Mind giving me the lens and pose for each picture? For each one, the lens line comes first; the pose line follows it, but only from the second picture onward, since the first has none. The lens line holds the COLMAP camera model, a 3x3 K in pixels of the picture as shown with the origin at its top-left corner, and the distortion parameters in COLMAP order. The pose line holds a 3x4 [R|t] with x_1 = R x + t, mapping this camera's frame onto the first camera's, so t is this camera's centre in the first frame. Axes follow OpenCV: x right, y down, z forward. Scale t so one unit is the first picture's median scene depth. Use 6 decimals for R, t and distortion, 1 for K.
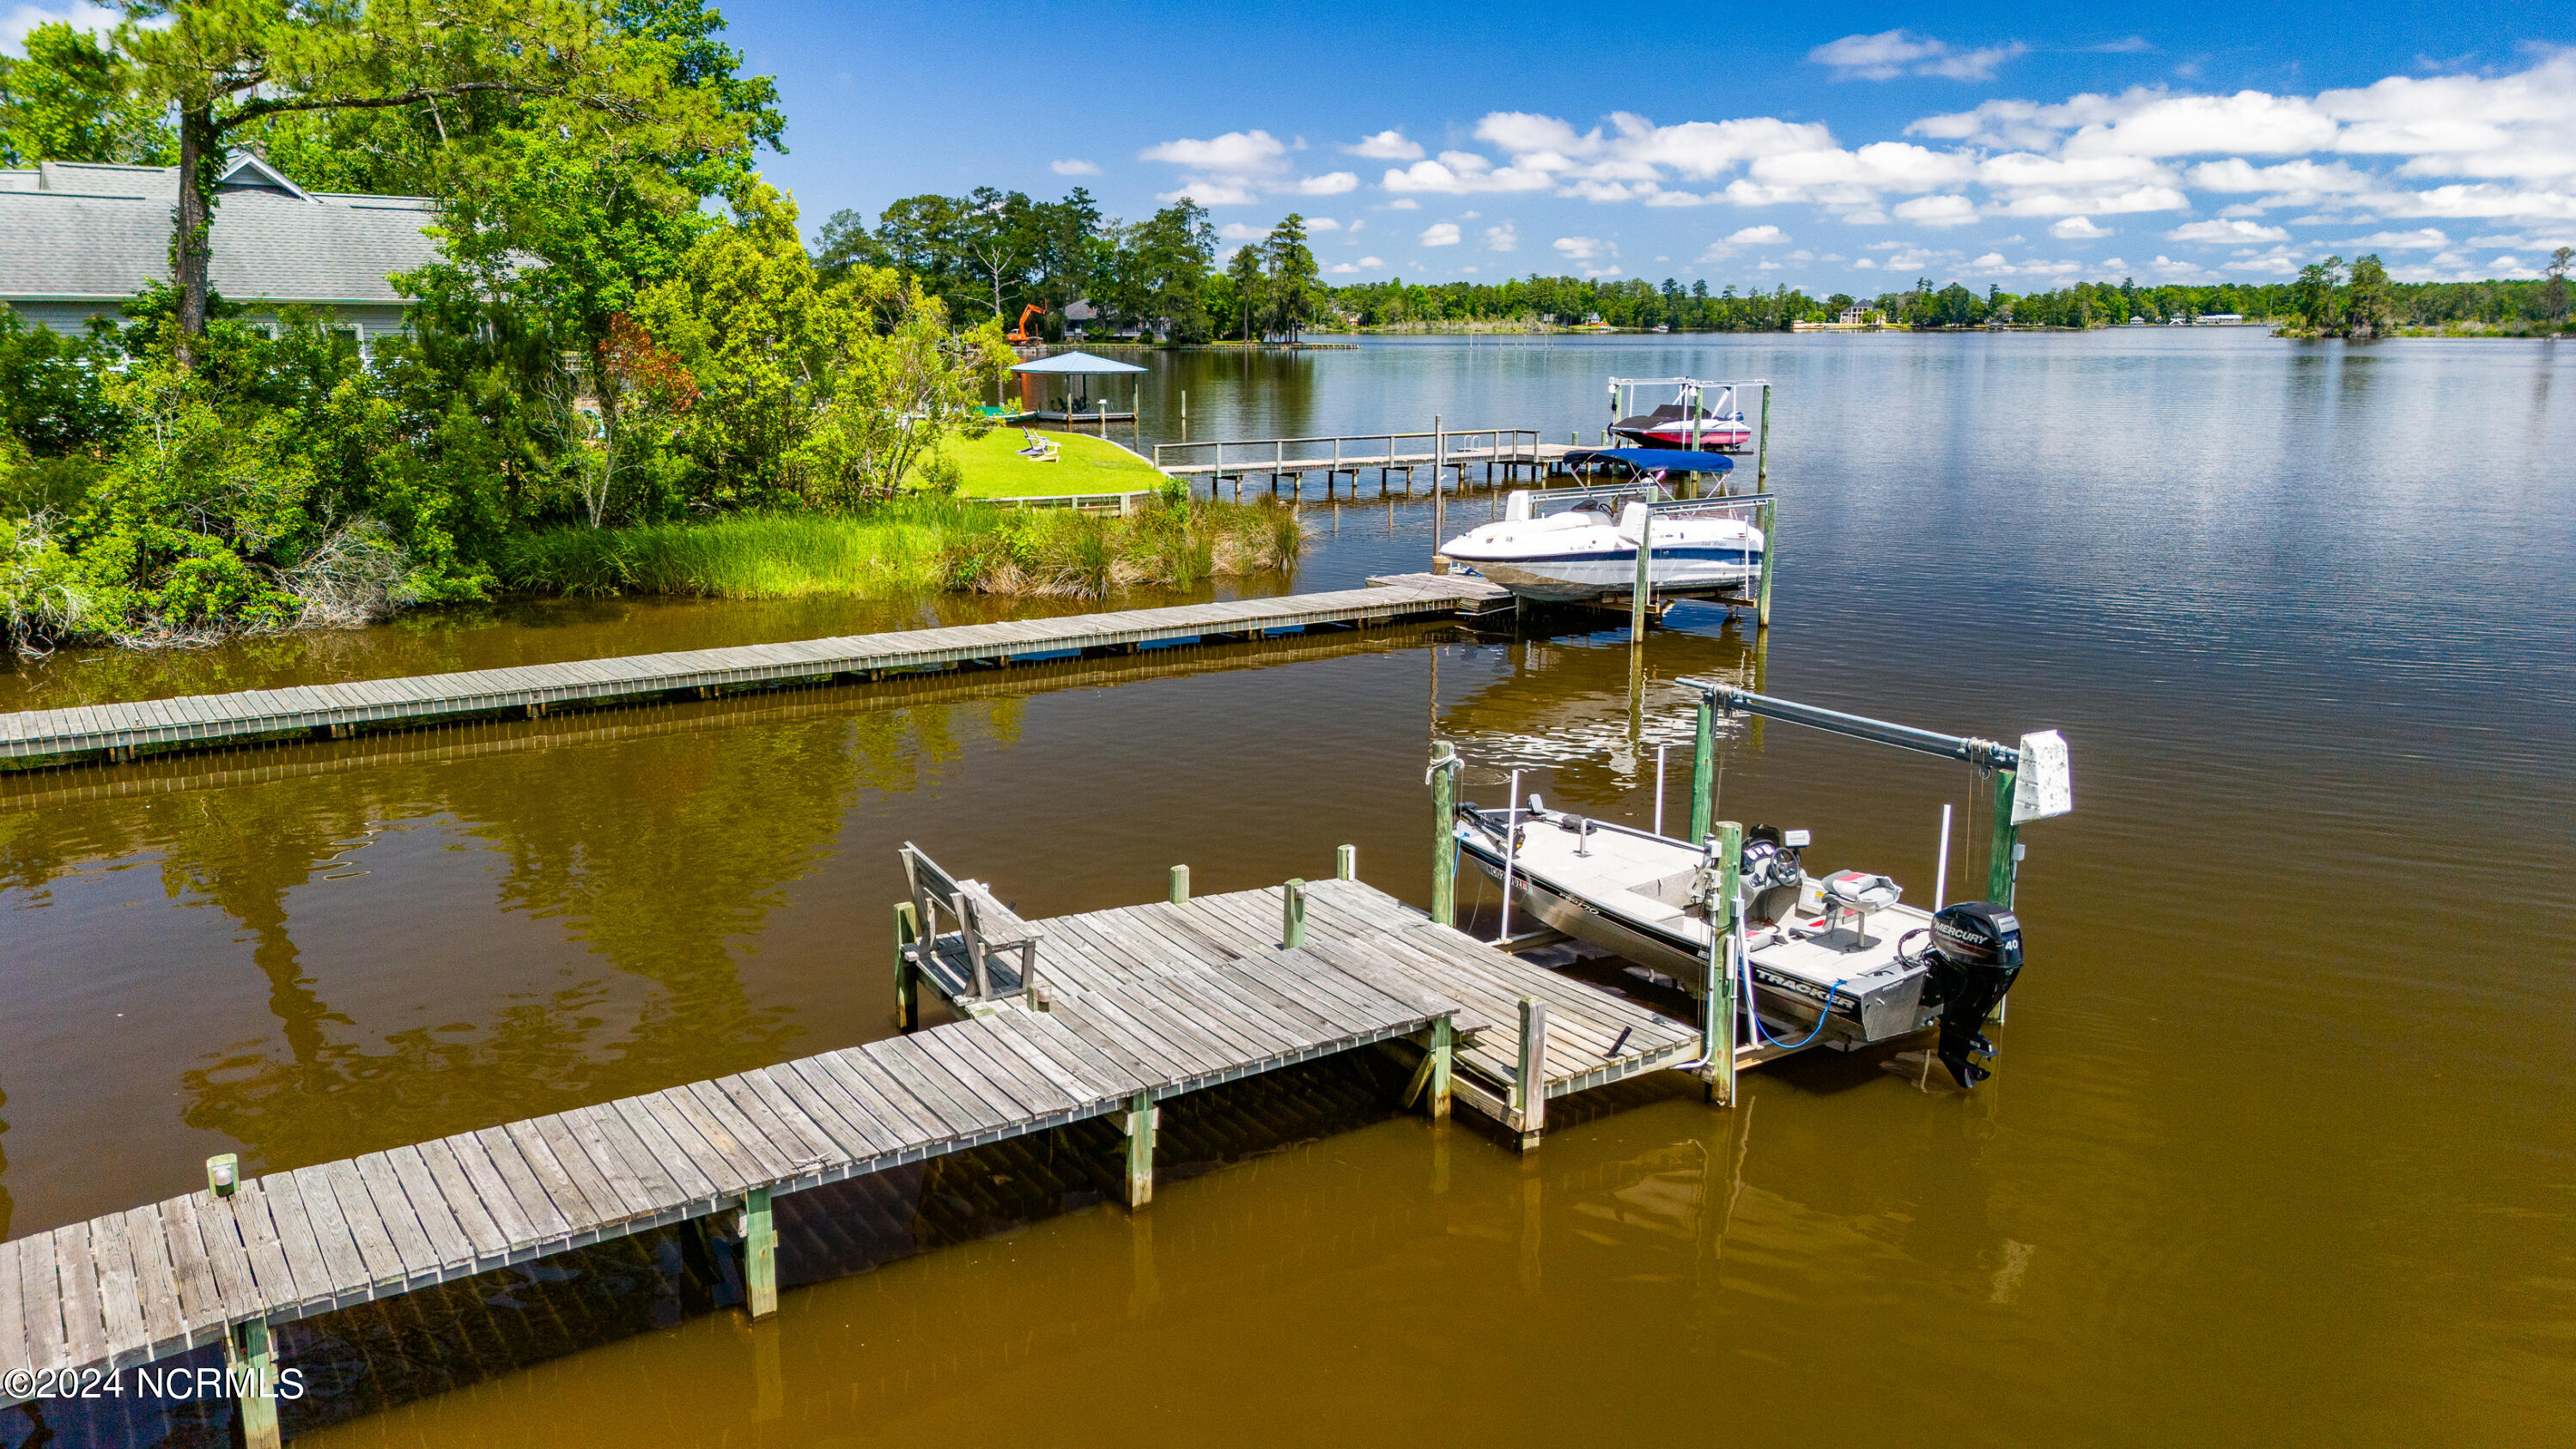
lens RADIAL K [[1879.4, 0, 1284.5], [0, 1879.4, 737.1], [0, 0, 1]] dist [0.067644, -0.070715]
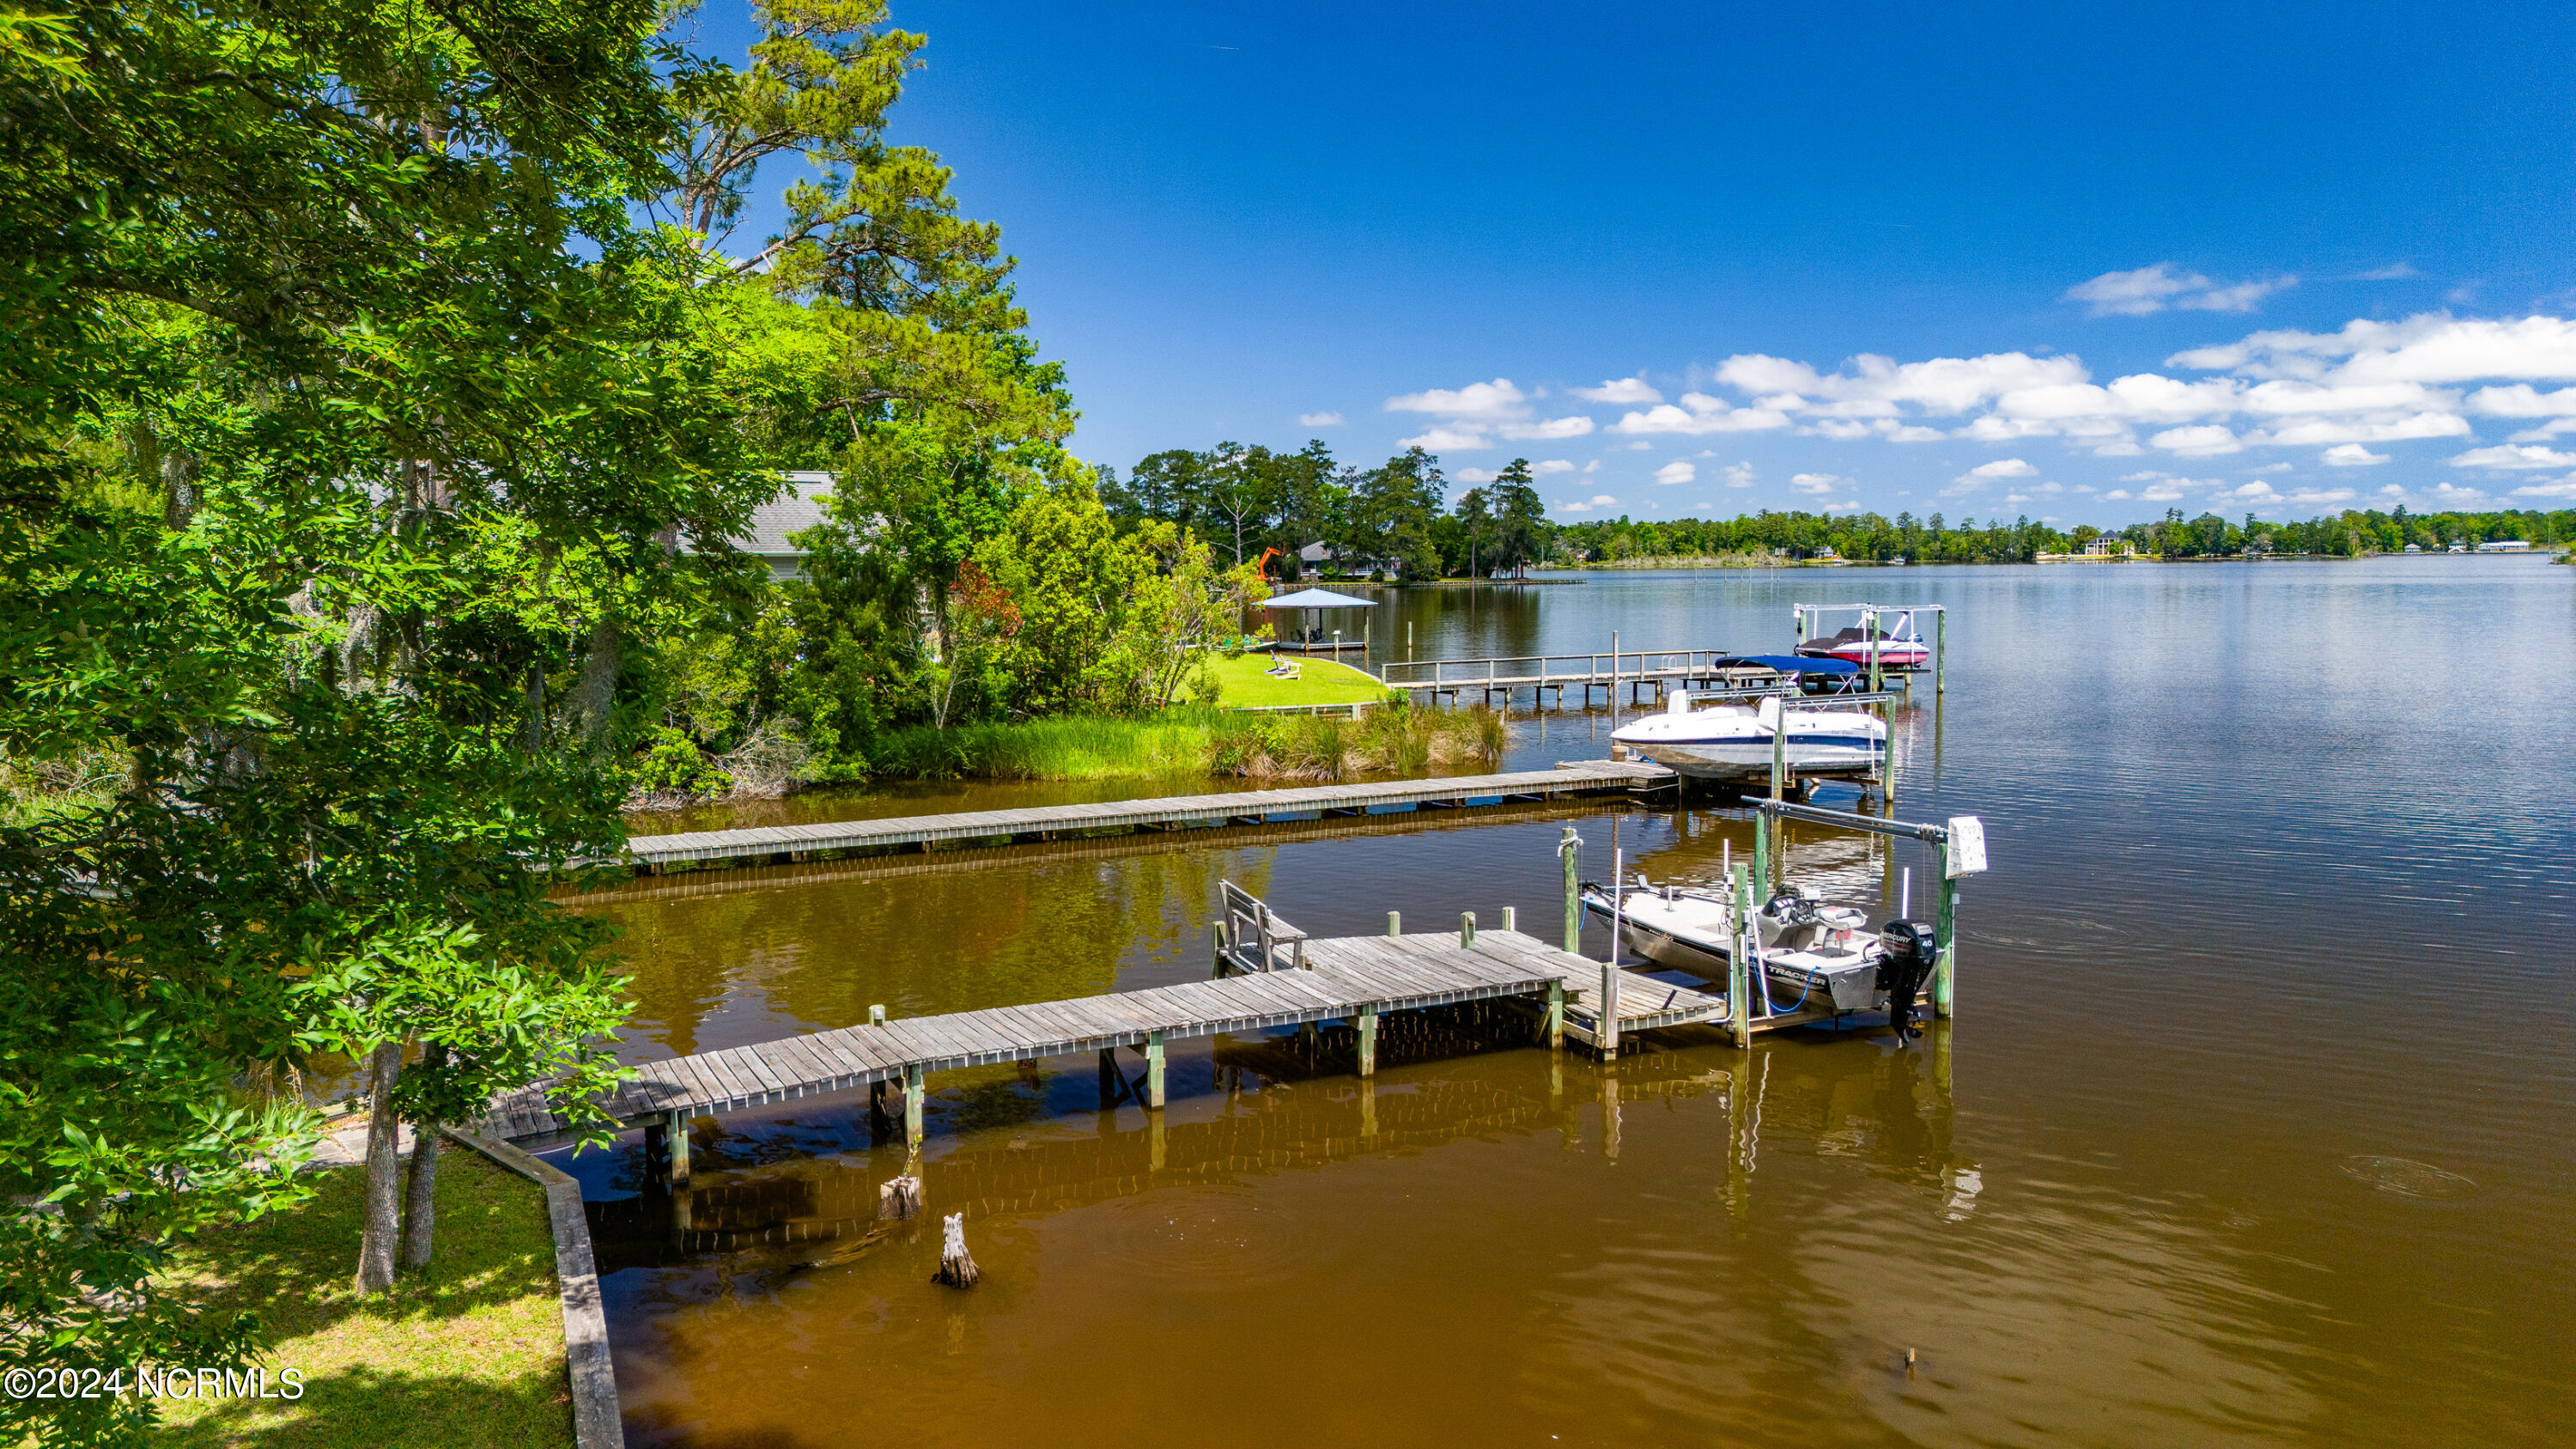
lens RADIAL K [[1879.4, 0, 1279.9], [0, 1879.4, 749.0], [0, 0, 1]] dist [0.067644, -0.070715]
pose [[0.992346, -0.000436, -0.123486, 0.018287], [-0.014030, 0.993120, -0.116254, 0.053150], [0.122687, 0.117097, 0.985513, -0.235500]]
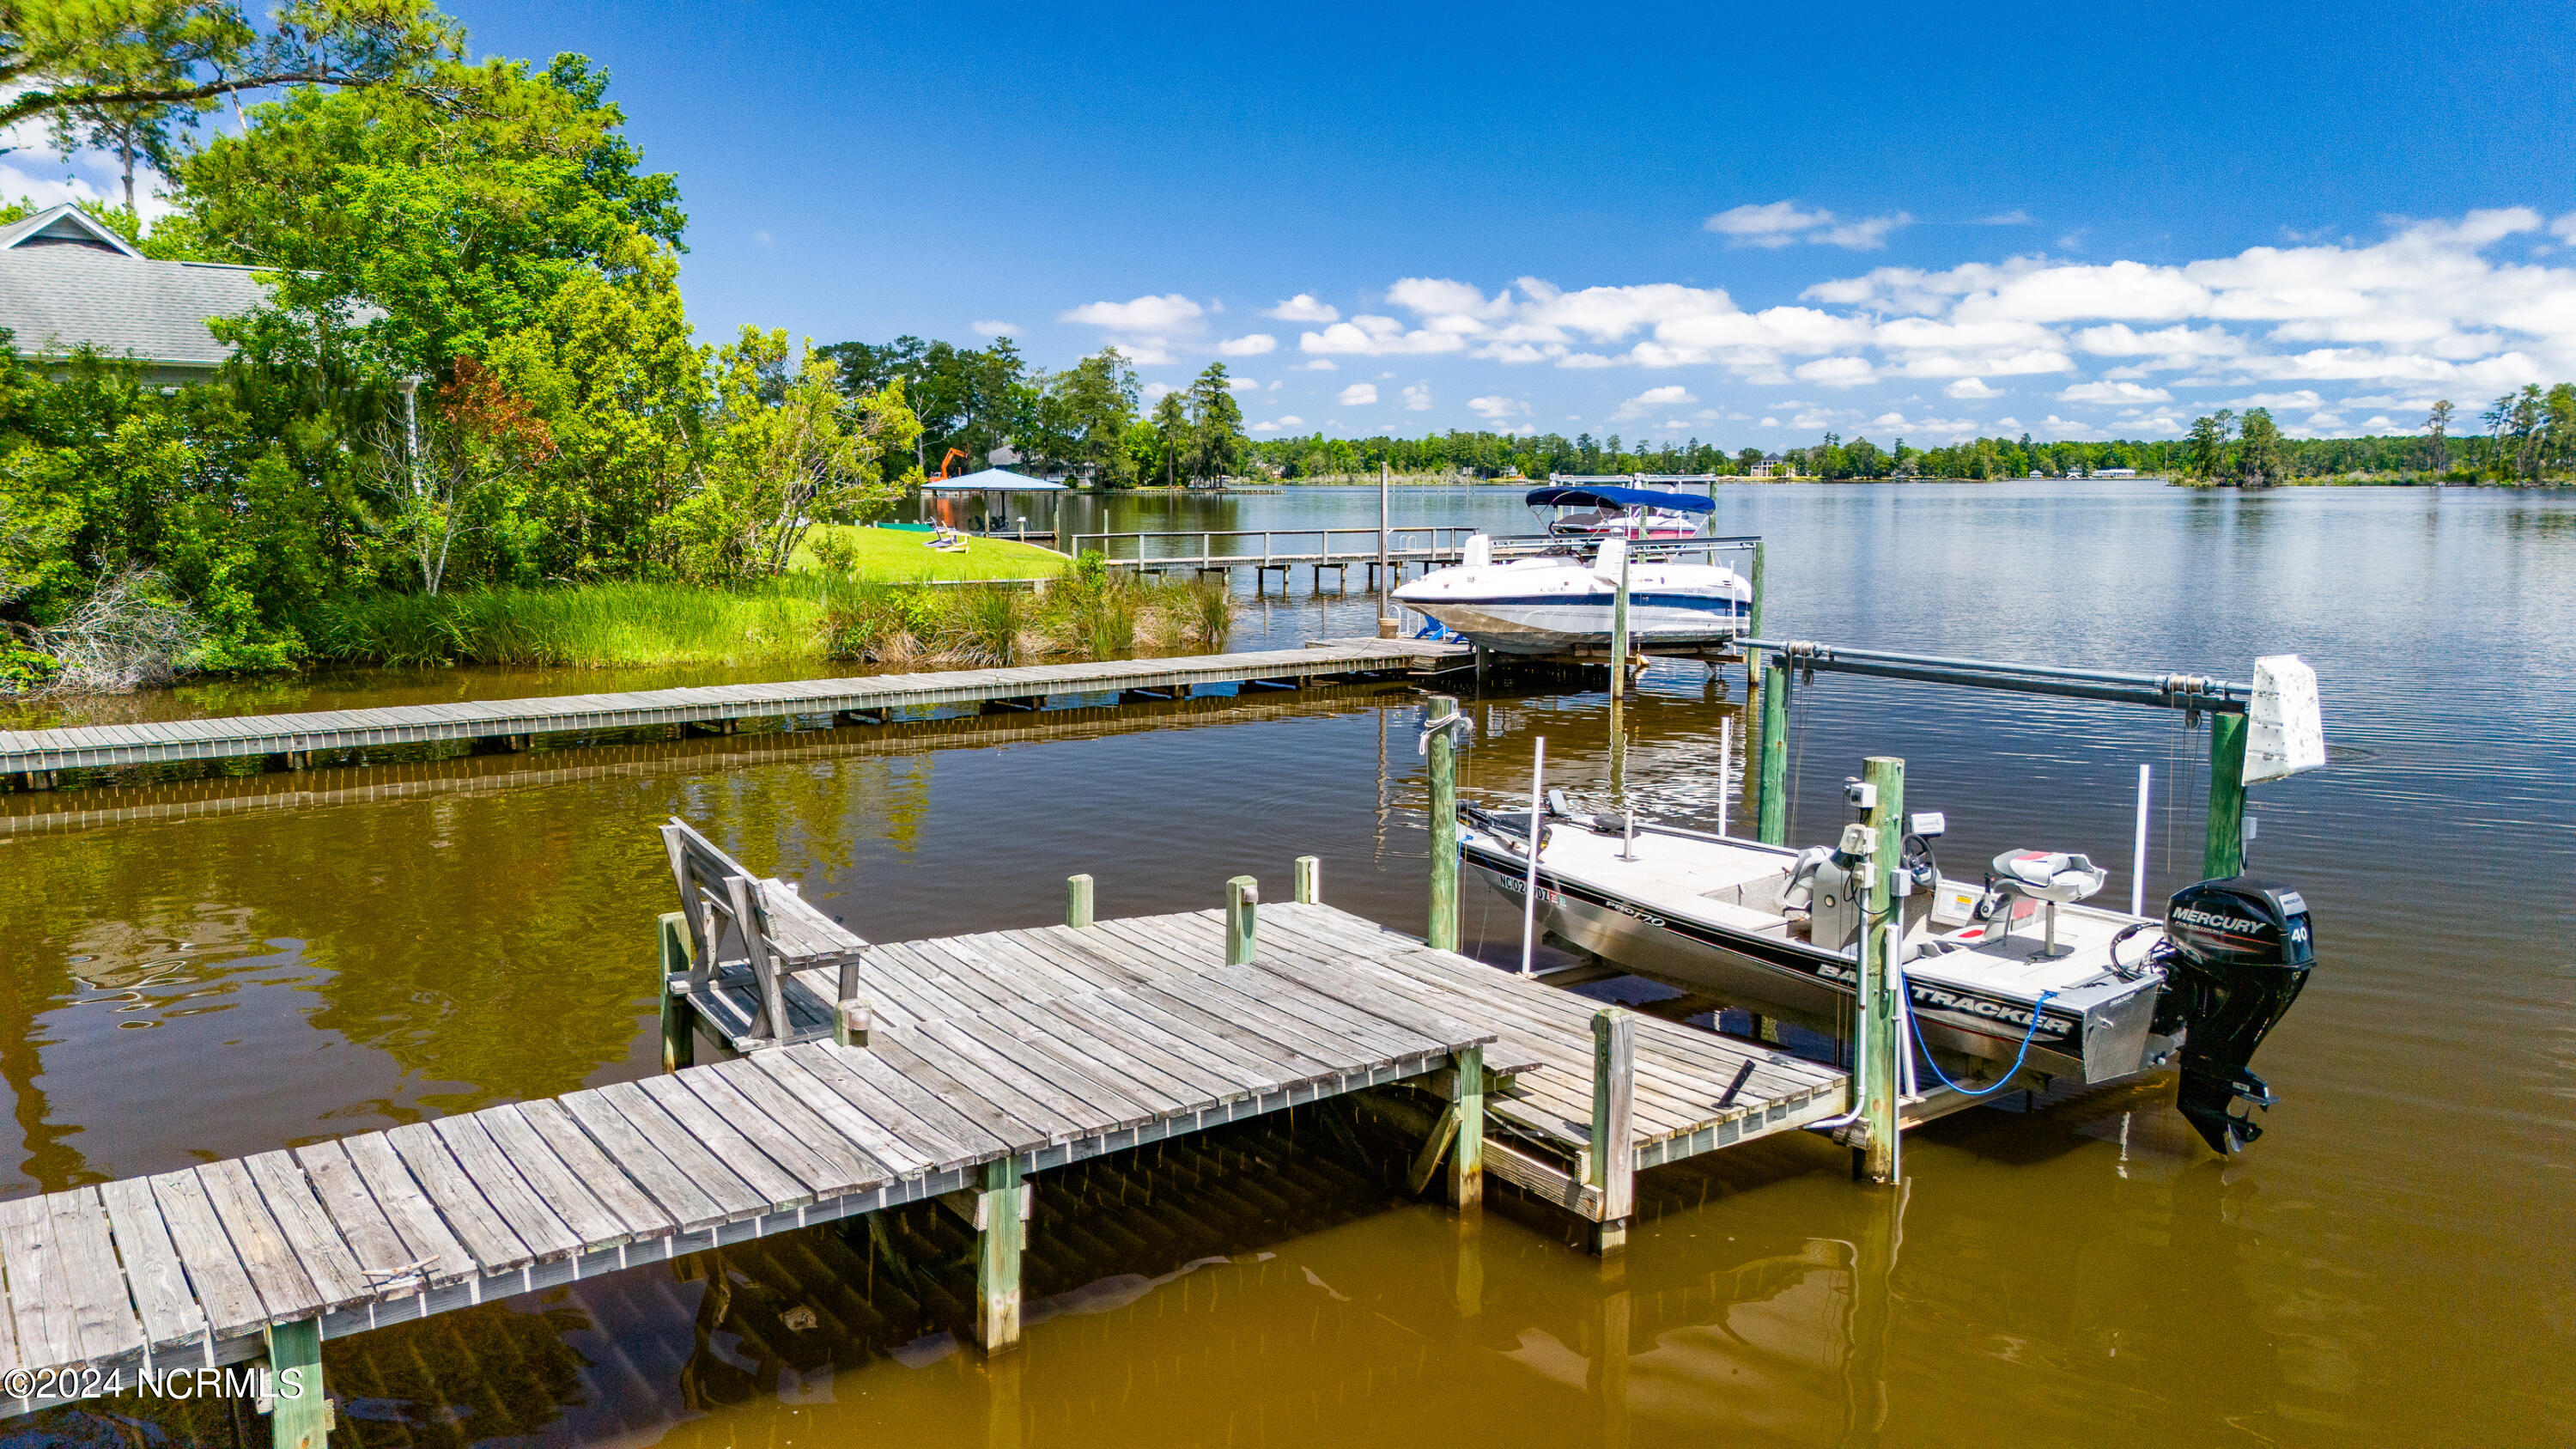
lens RADIAL K [[1879.4, 0, 1282.1], [0, 1879.4, 729.4], [0, 0, 1]] dist [0.067644, -0.070715]
pose [[0.999237, -0.007275, 0.038377, -0.002480], [0.010481, 0.996409, -0.084018, 0.034339], [-0.037628, 0.084356, 0.995725, 0.124946]]
